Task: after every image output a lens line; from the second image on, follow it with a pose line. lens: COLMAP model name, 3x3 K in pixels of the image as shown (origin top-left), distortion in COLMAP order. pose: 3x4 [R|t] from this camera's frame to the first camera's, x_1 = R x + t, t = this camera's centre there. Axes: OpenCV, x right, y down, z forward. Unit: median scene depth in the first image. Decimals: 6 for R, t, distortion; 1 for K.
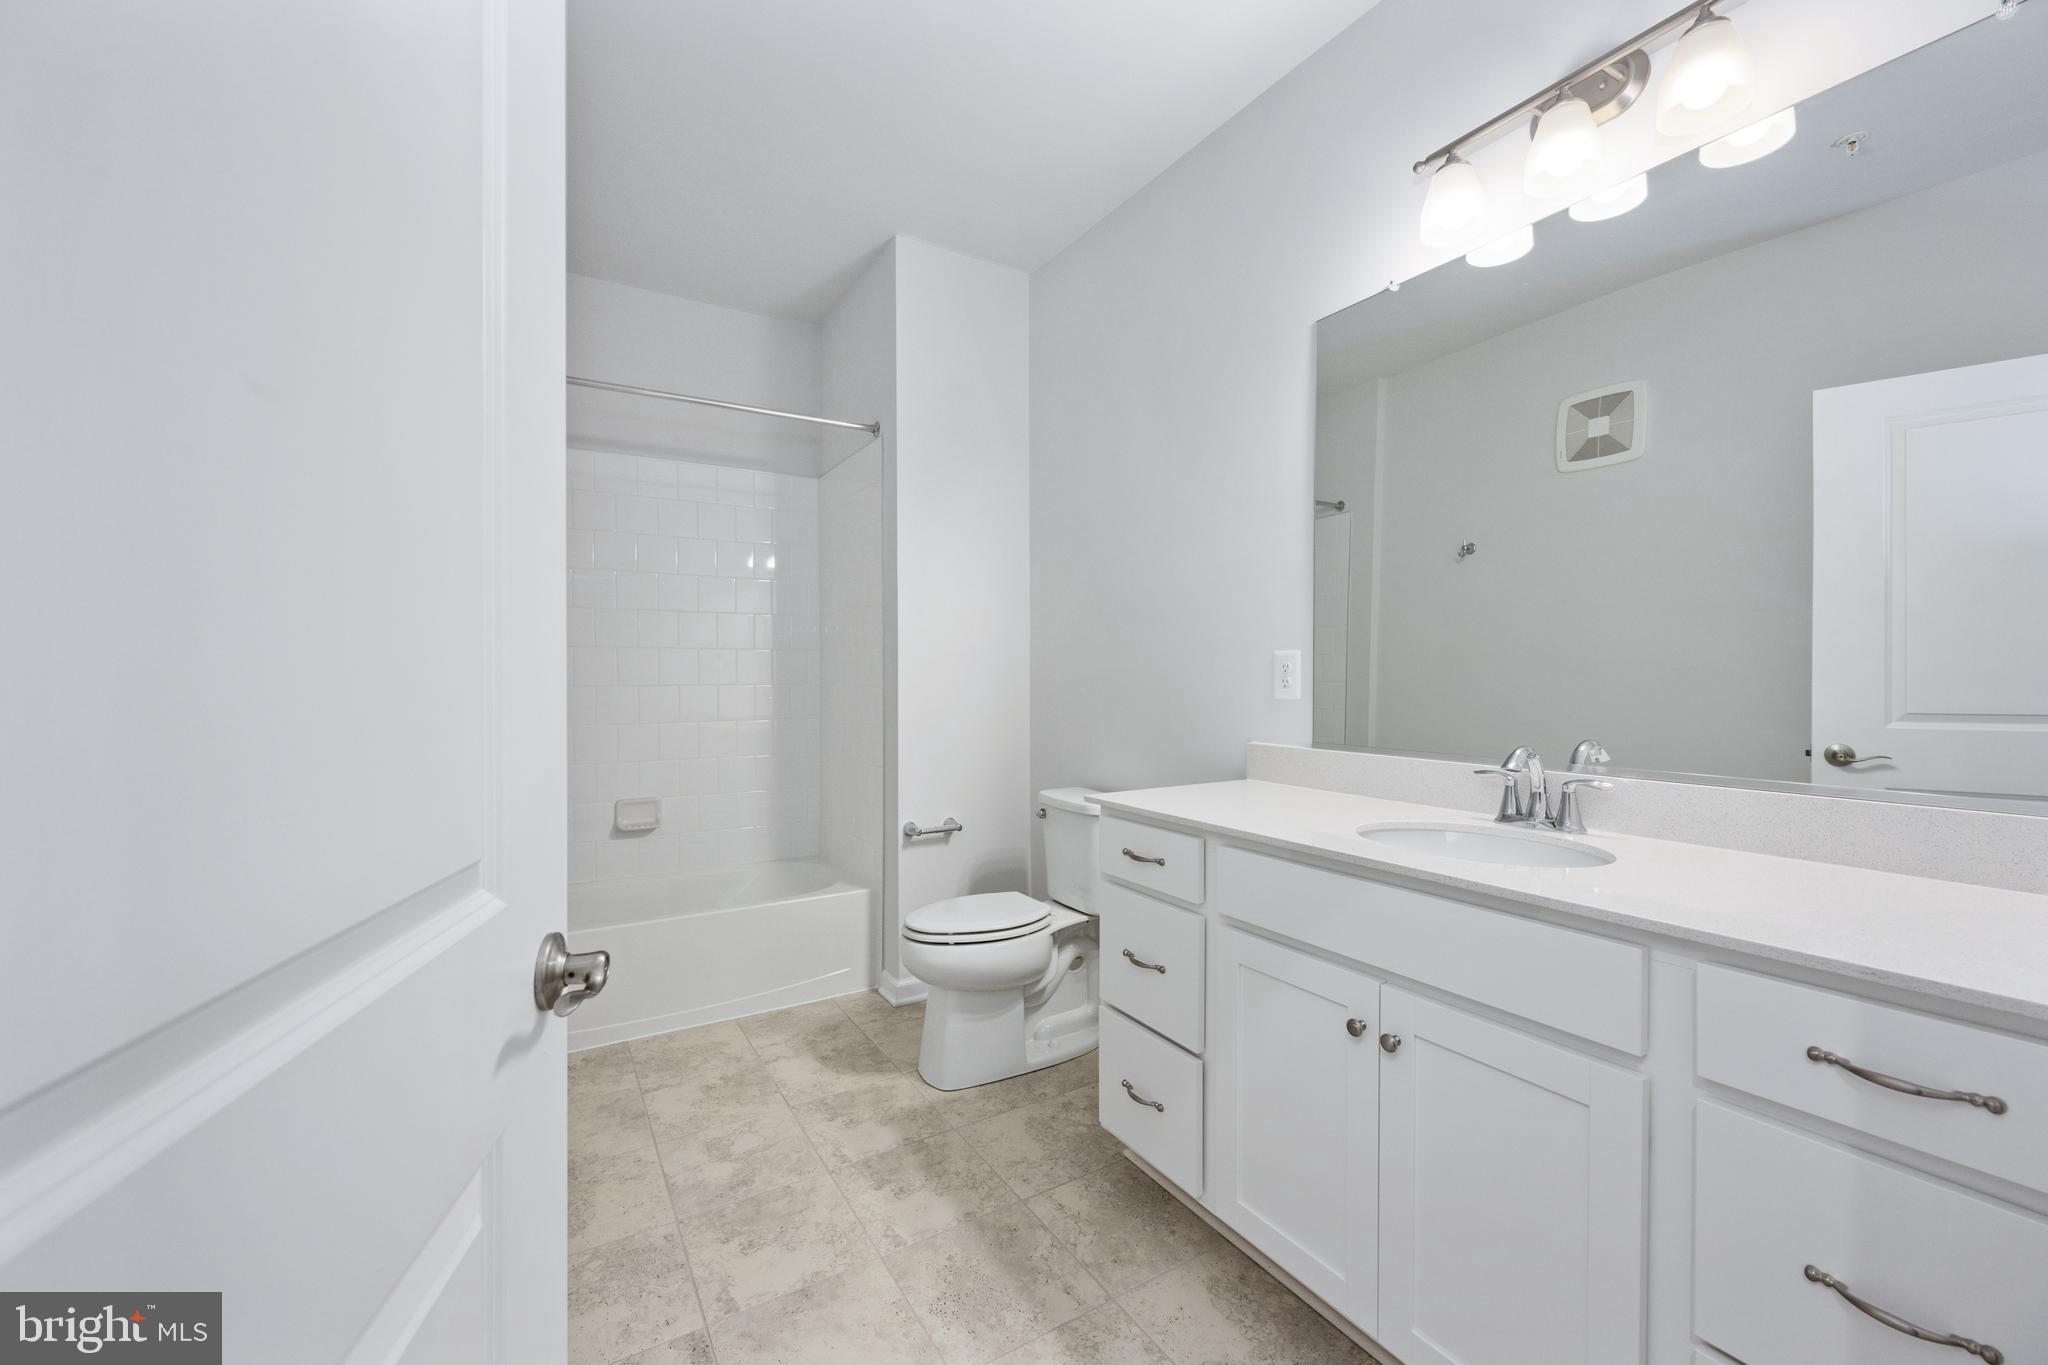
lens RADIAL K [[834.2, 0, 1039.1], [0, 834.2, 679.9], [0, 0, 1]] dist [0.000414, -0.000508]
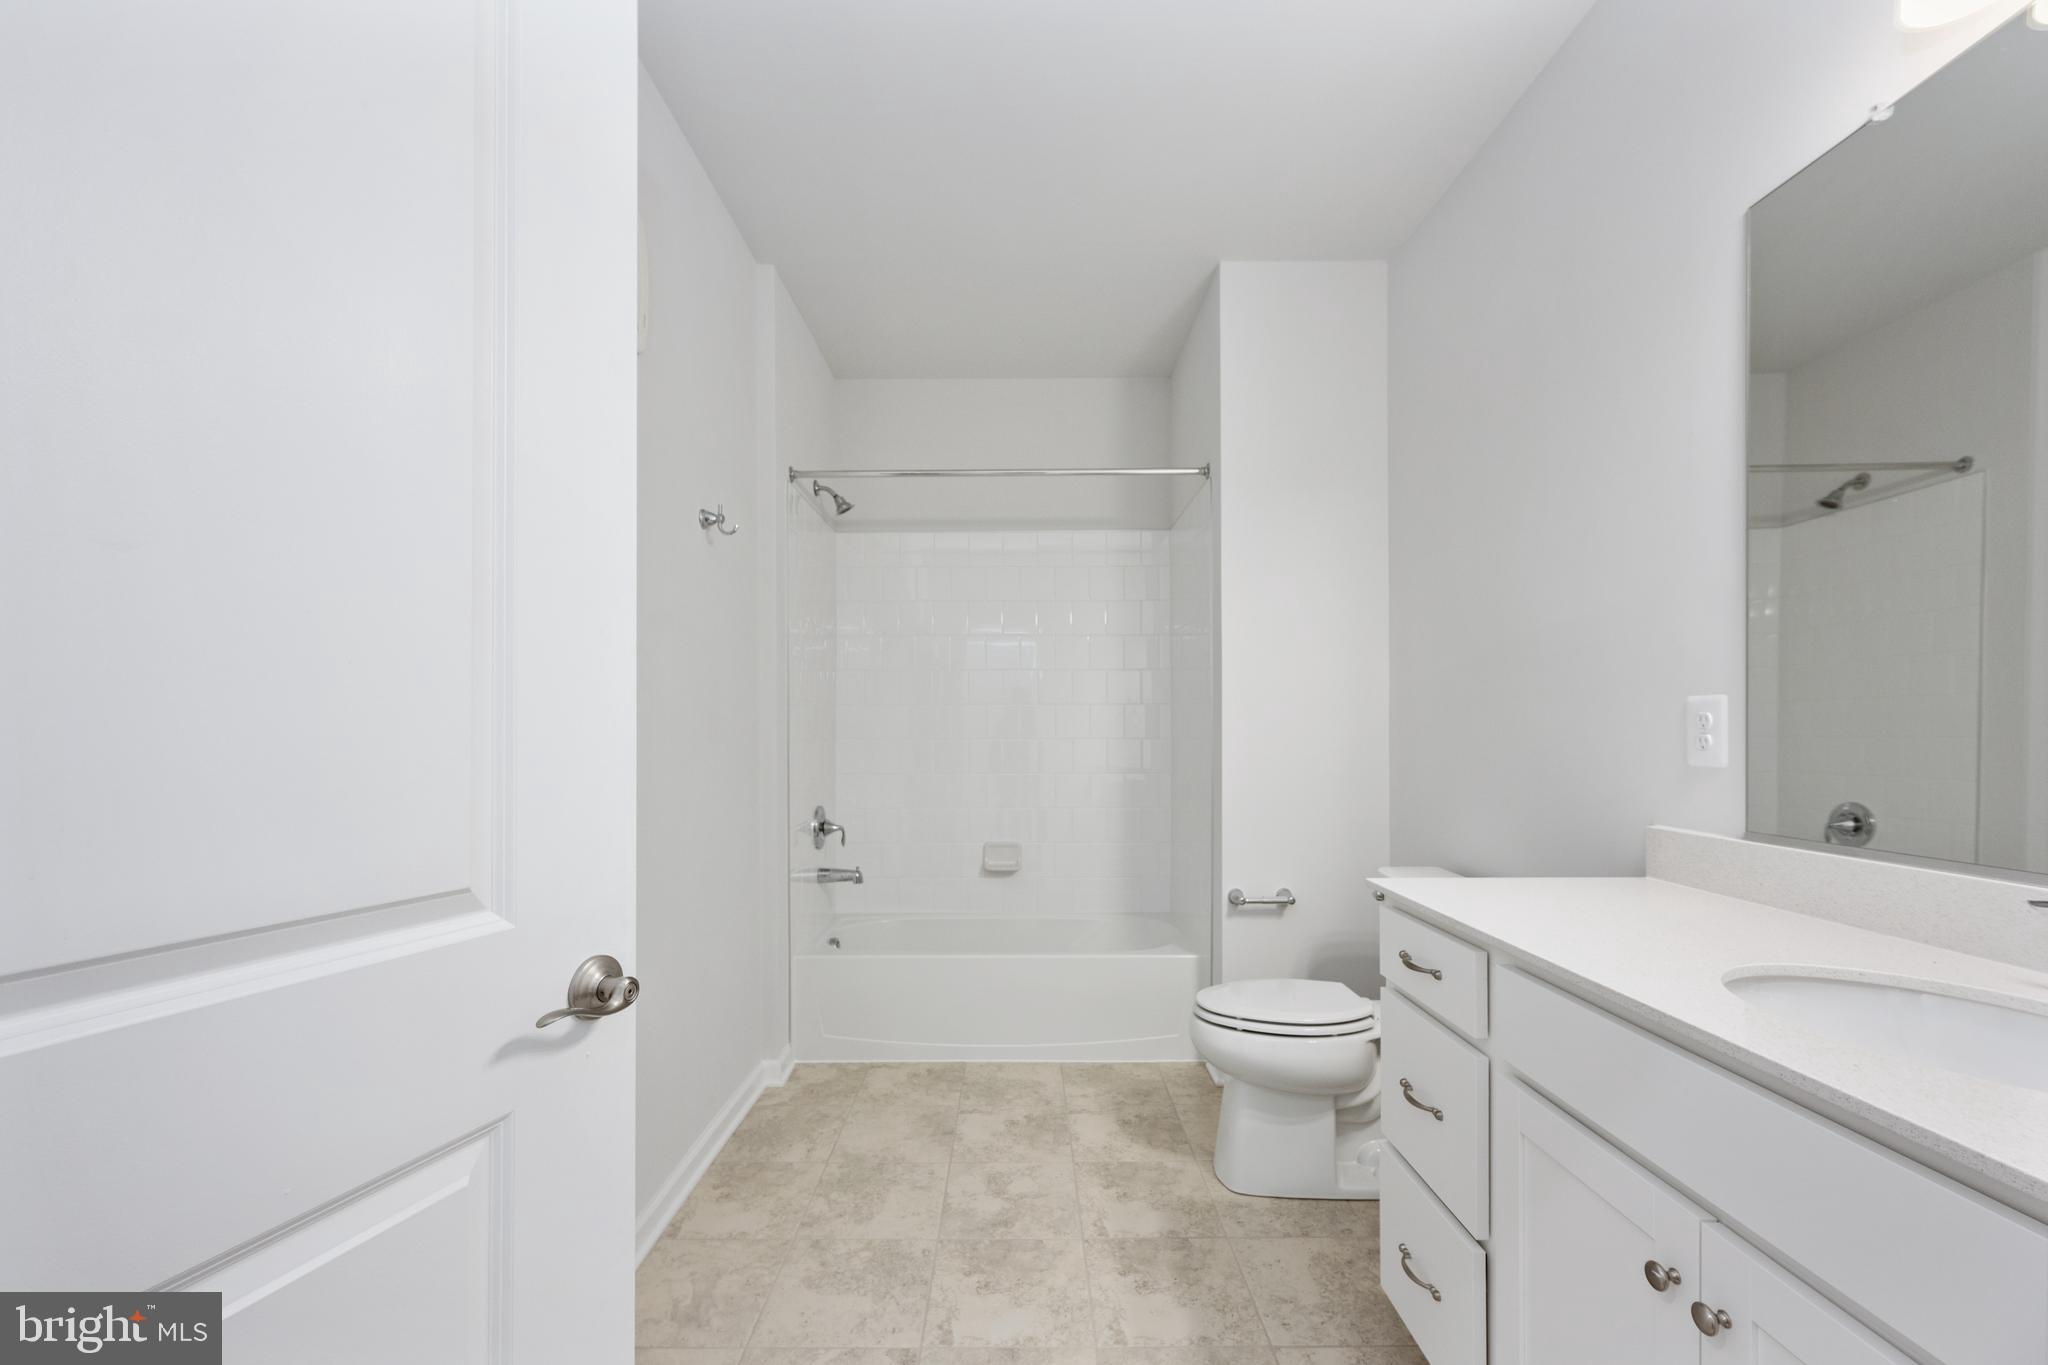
lens RADIAL K [[844.1, 0, 1011.5], [0, 844.1, 721.1], [0, 0, 1]] dist [0.007799, -0.000228]
pose [[0.841519, -0.007898, -0.540170, 0.194865], [0.001525, 0.999924, -0.012246, -0.006823], [0.540226, 0.009481, 0.841467, 0.098920]]
